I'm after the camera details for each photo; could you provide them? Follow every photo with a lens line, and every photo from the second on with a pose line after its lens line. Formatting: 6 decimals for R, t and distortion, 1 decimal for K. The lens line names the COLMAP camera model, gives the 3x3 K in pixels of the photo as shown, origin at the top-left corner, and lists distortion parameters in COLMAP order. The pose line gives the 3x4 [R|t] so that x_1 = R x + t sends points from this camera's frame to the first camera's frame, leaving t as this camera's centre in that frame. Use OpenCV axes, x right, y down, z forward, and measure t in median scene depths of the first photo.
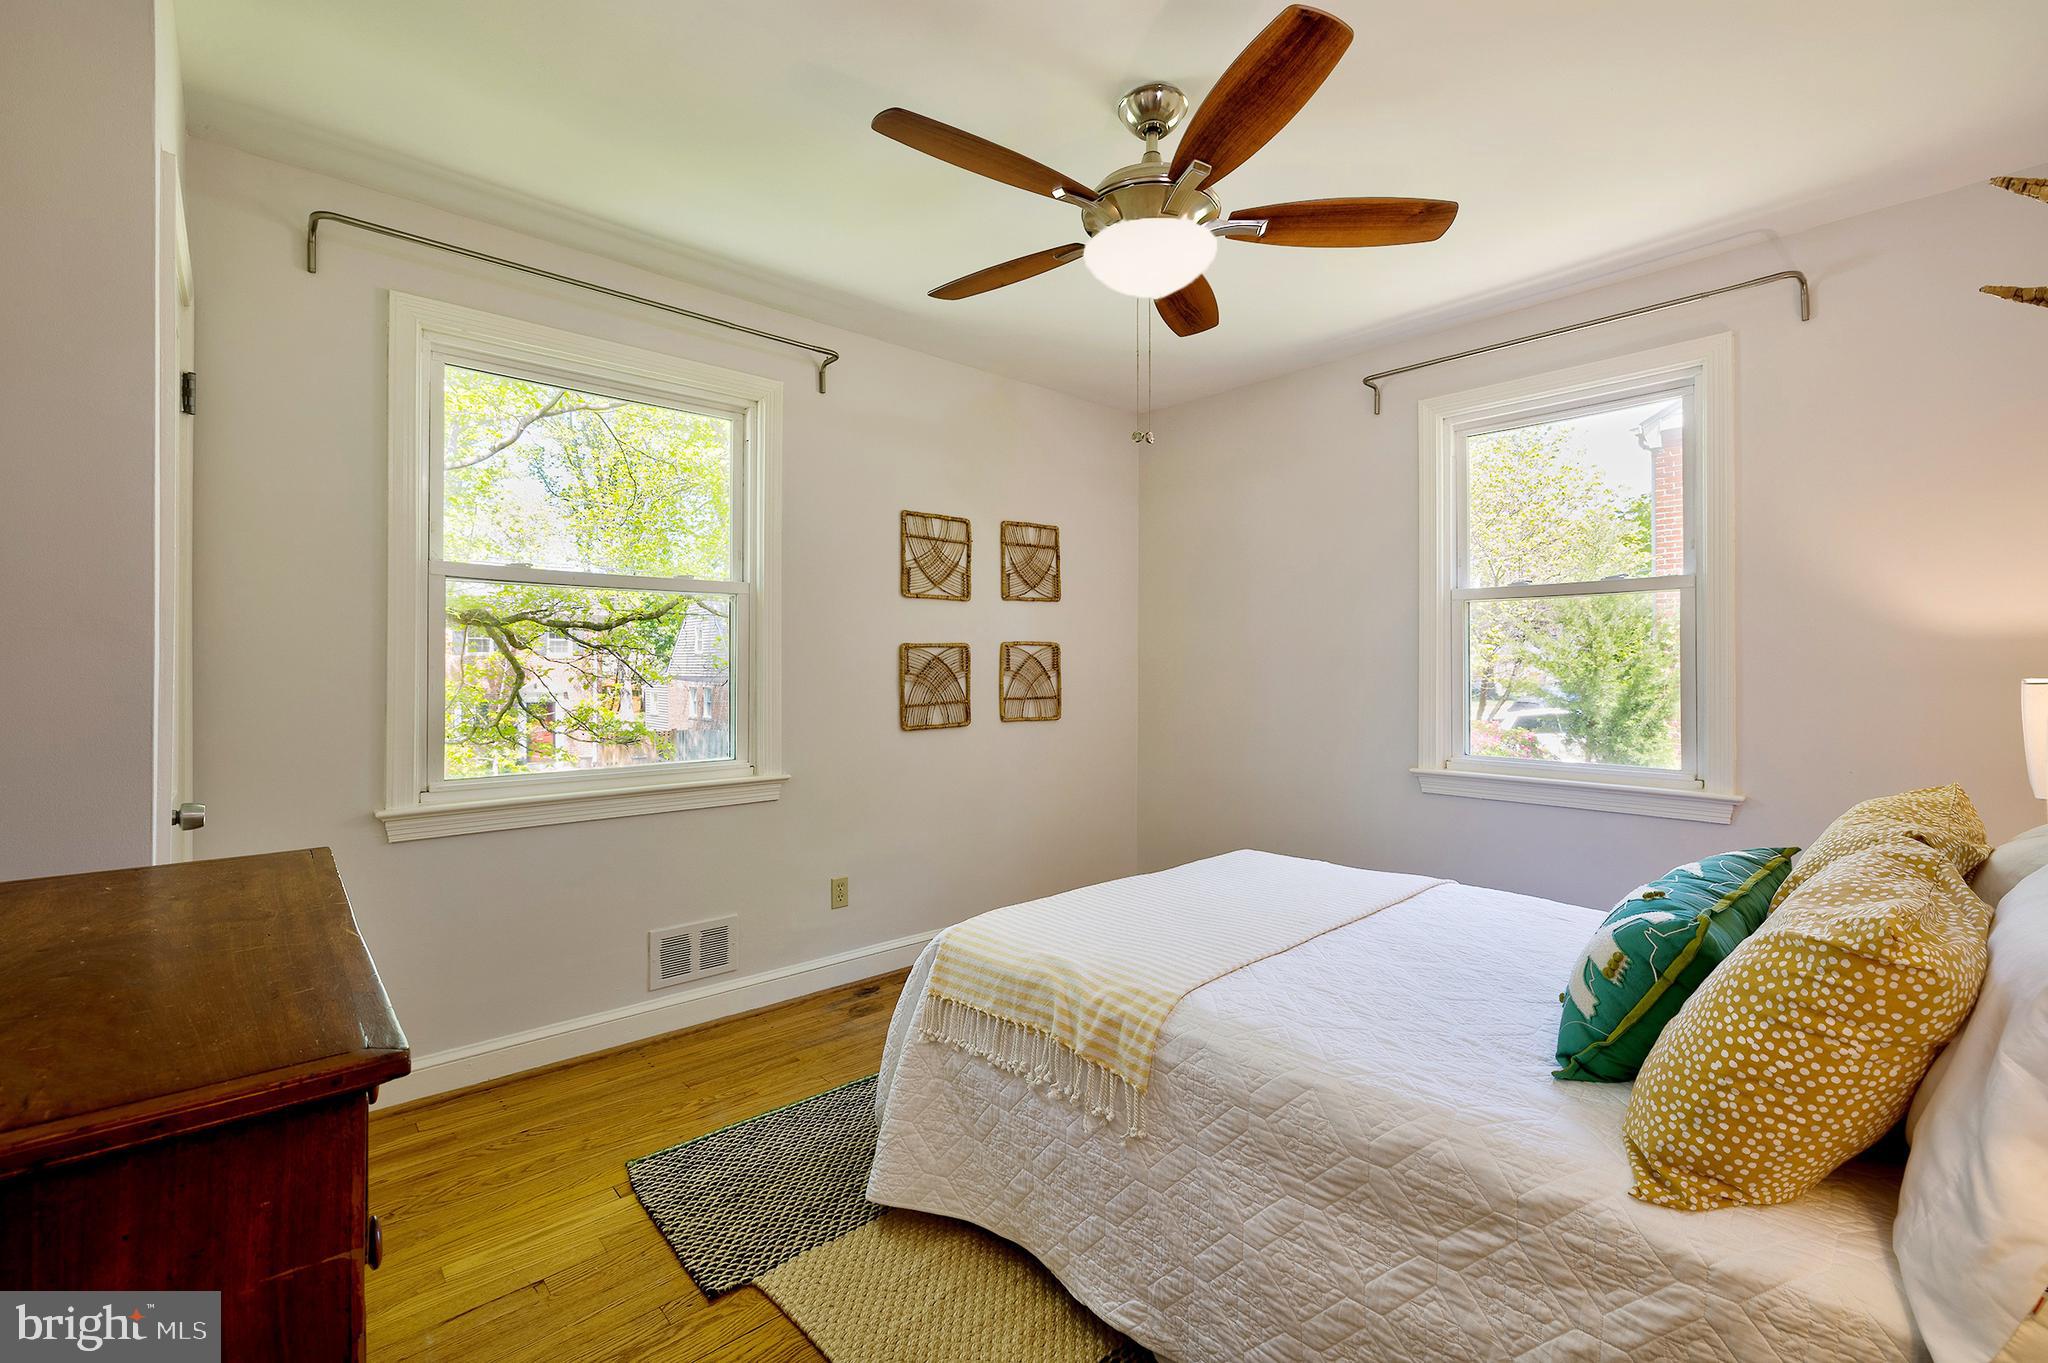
lens RADIAL K [[865.2, 0, 1016.6], [0, 865.2, 665.6], [0, 0, 1]] dist [0.001909, 0.000237]
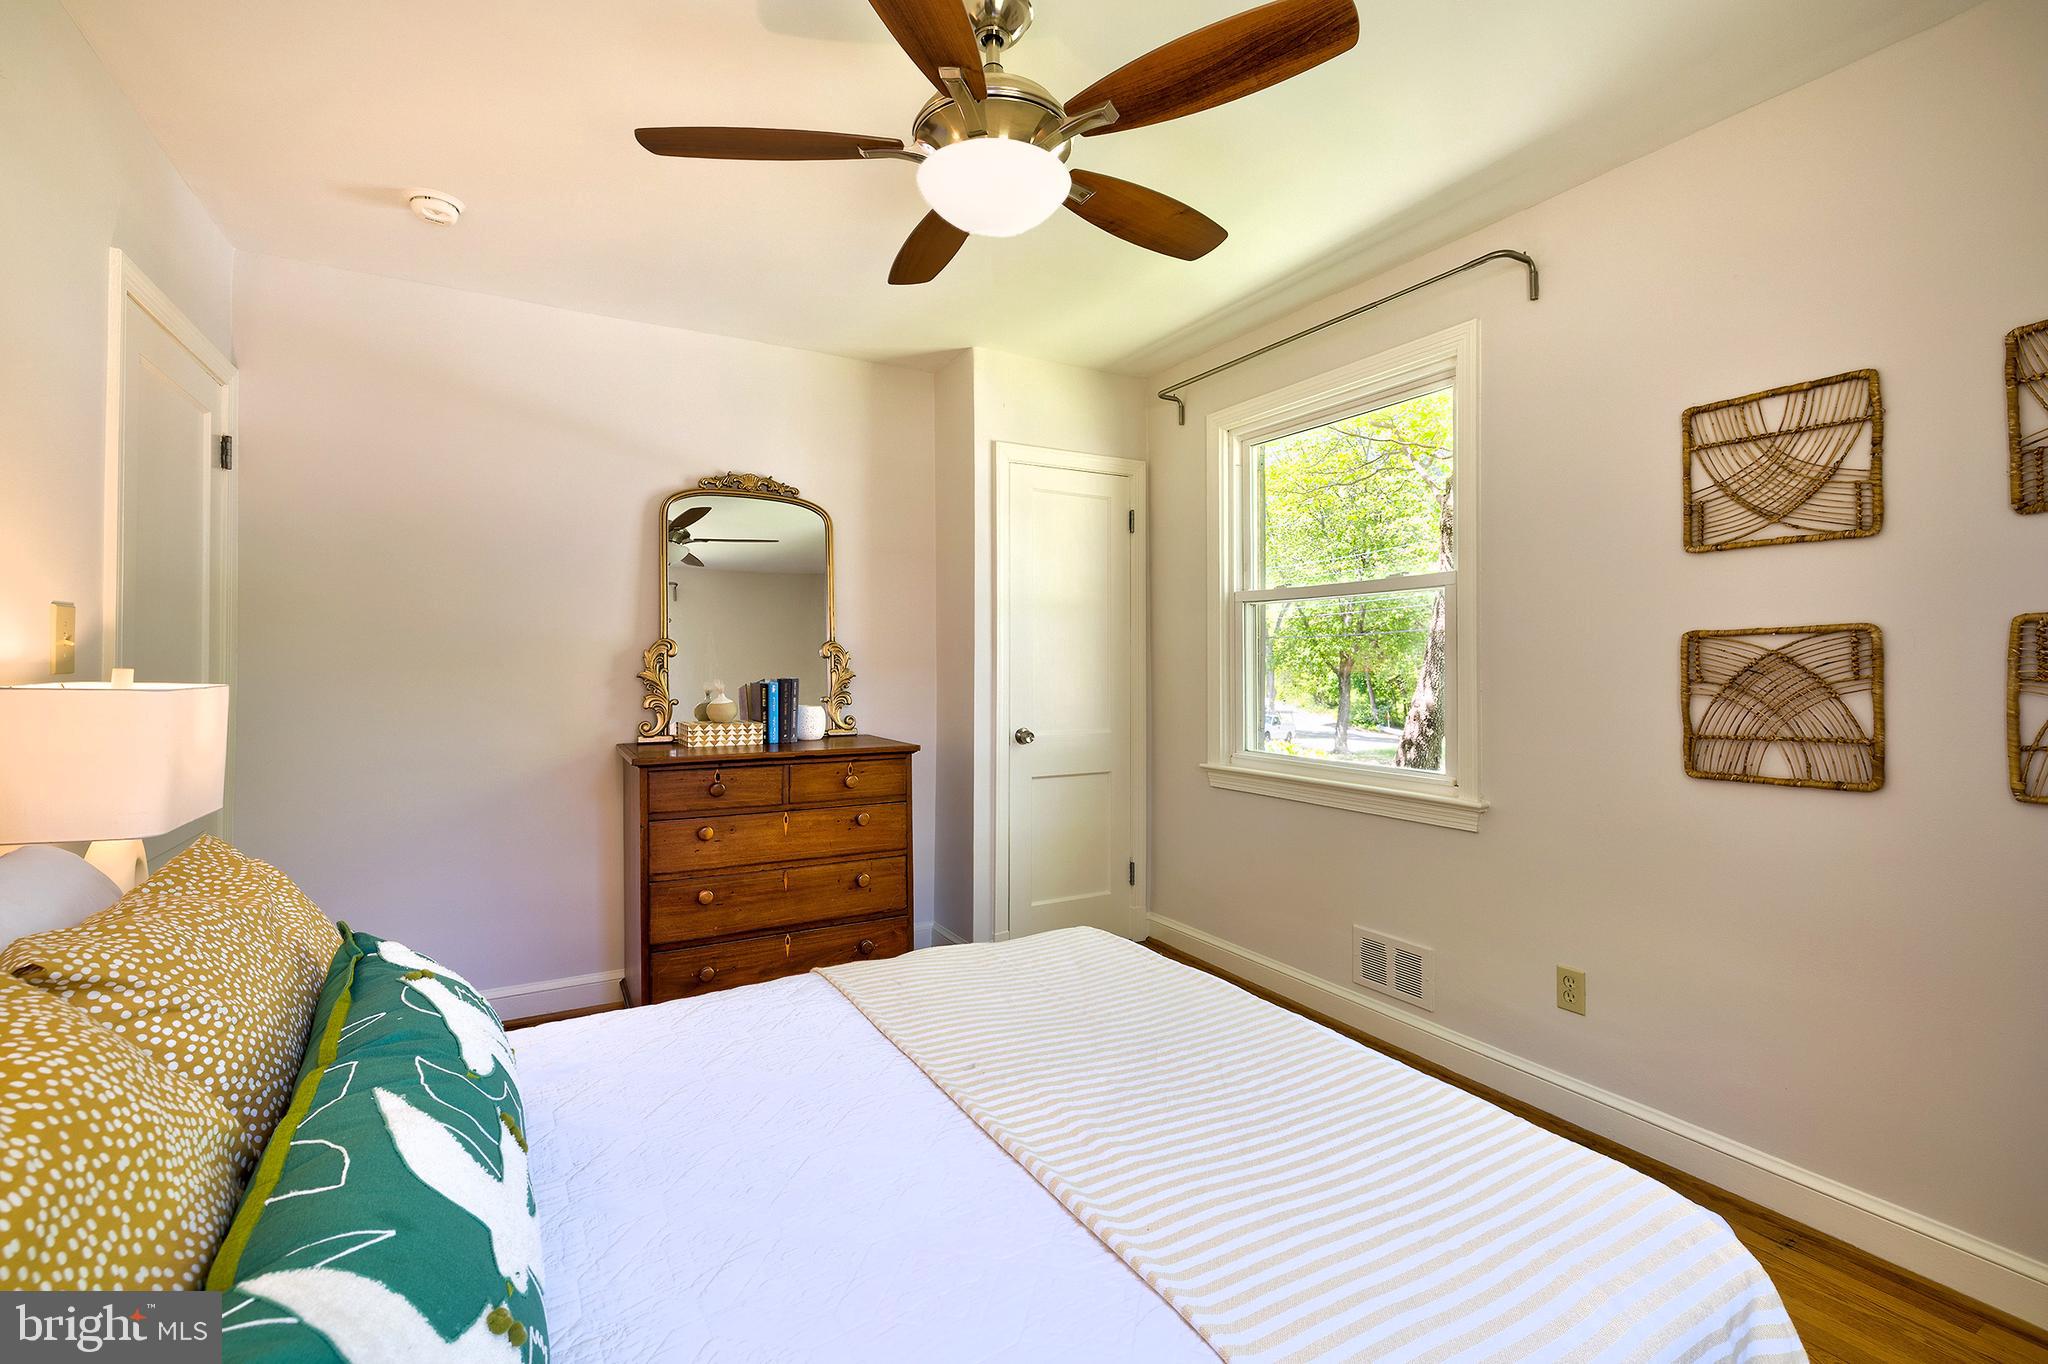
lens RADIAL K [[865.2, 0, 1016.6], [0, 865.2, 666.1], [0, 0, 1]] dist [0.001909, 0.000237]
pose [[-0.200301, -0.001155, -0.979734, 0.539579], [-0.002763, 0.999996, -0.000614, 0.000029], [0.979731, 0.002584, -0.200303, 0.652986]]
